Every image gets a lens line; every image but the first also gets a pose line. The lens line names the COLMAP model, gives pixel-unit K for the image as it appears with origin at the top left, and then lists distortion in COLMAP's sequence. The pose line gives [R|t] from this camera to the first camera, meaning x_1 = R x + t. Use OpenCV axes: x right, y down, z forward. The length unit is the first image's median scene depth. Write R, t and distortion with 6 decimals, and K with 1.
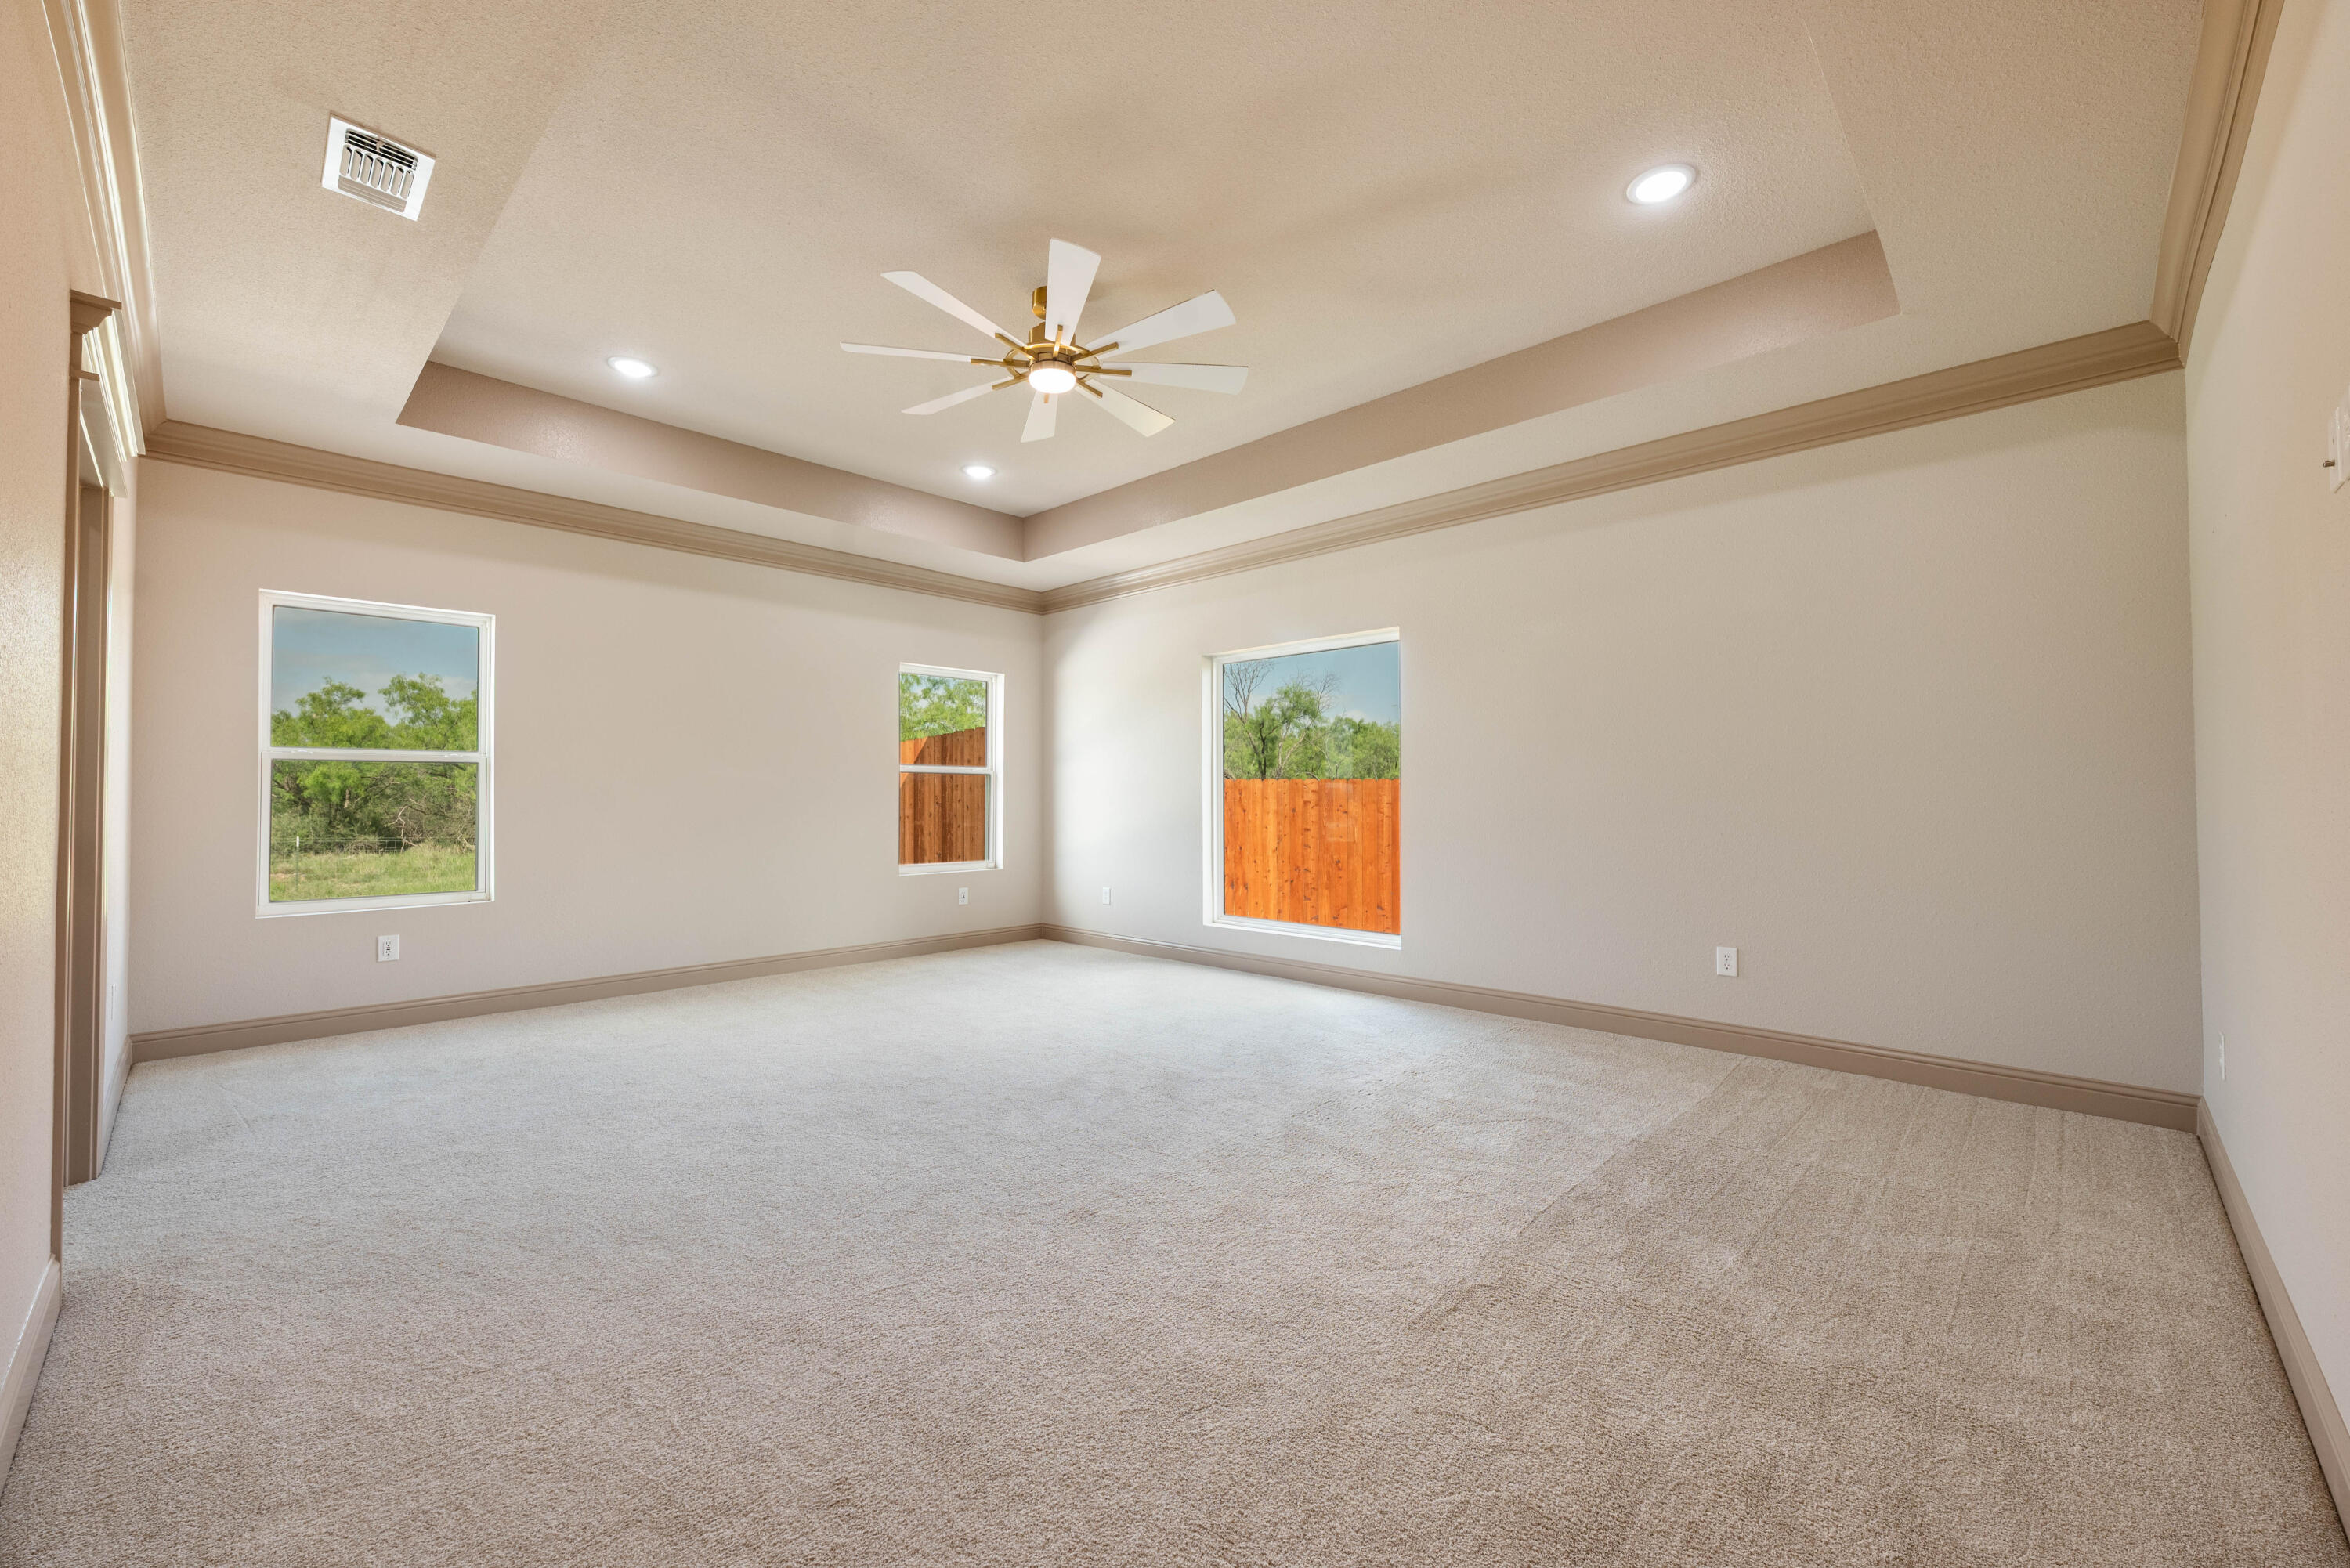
lens RADIAL K [[924.1, 0, 1205.0], [0, 924.1, 775.6], [0, 0, 1]] dist [0.002931, 0.000231]
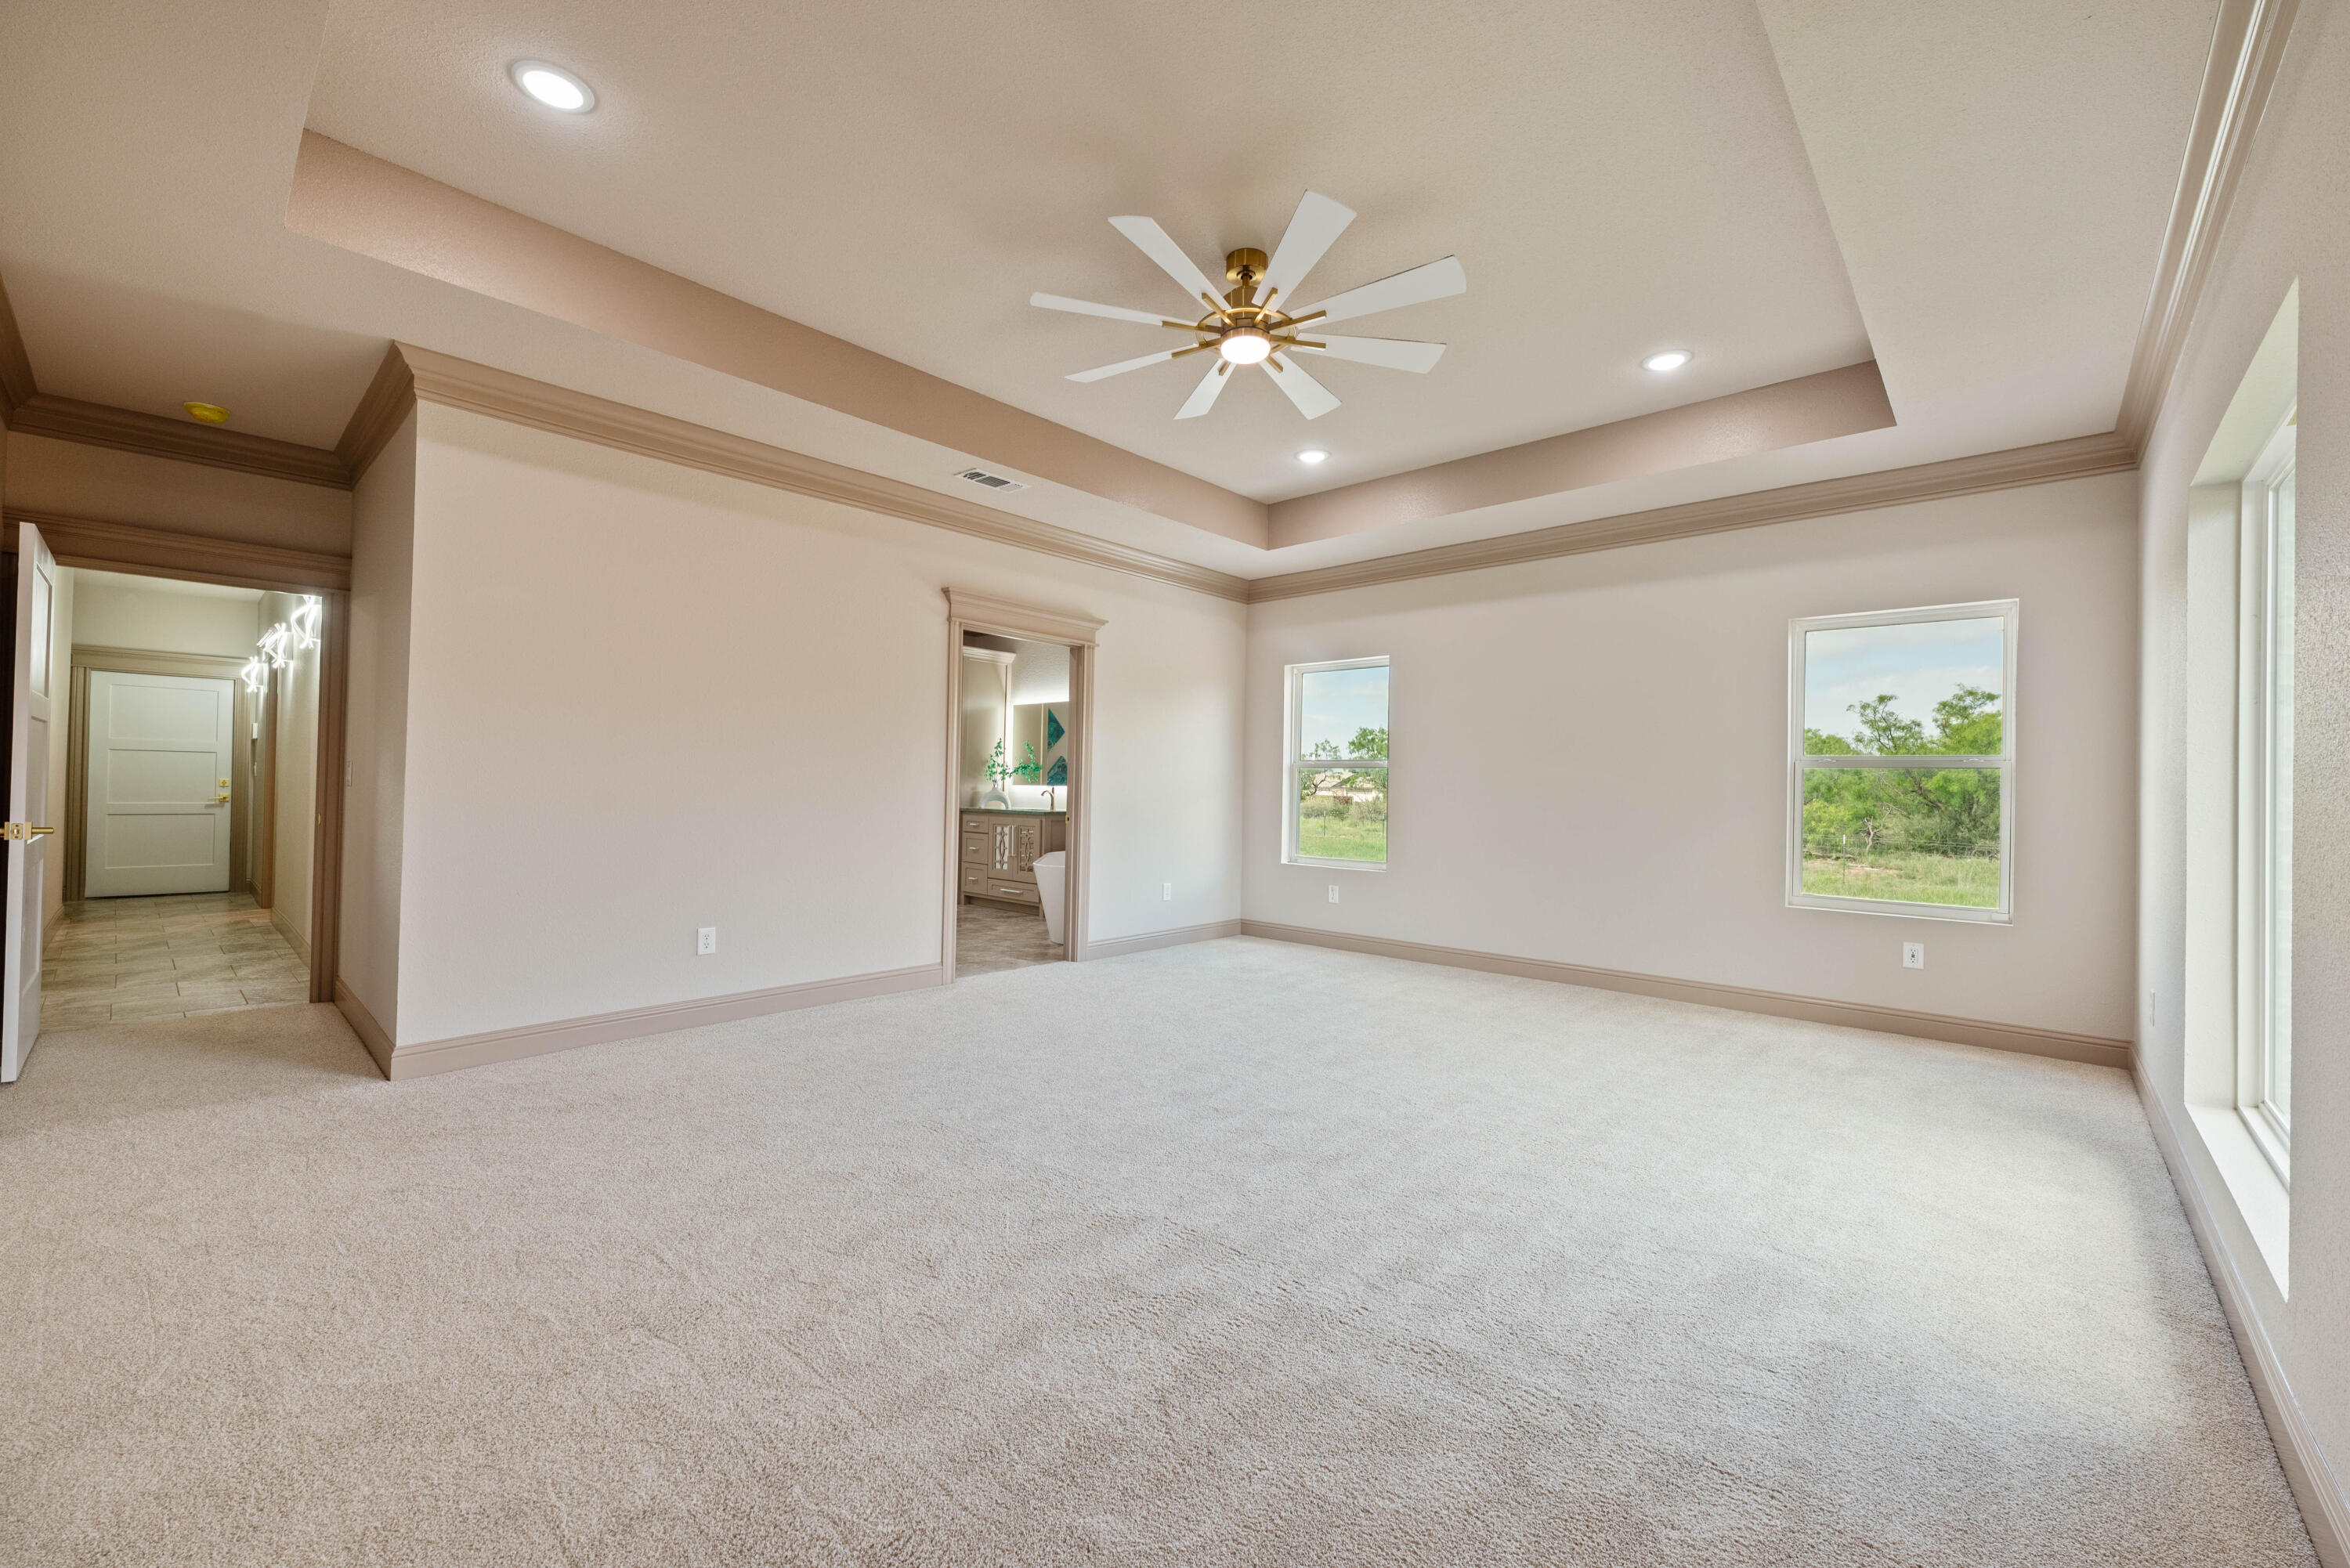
lens RADIAL K [[935.6, 0, 1145.9], [0, 935.6, 779.3], [0, 0, 1]] dist [-0.000498, -0.000041]
pose [[-0.006299, -0.003172, -0.999975, 0.784897], [0.012329, 0.999919, -0.003250, 0.006017], [0.999904, -0.012349, -0.006260, 0.896262]]
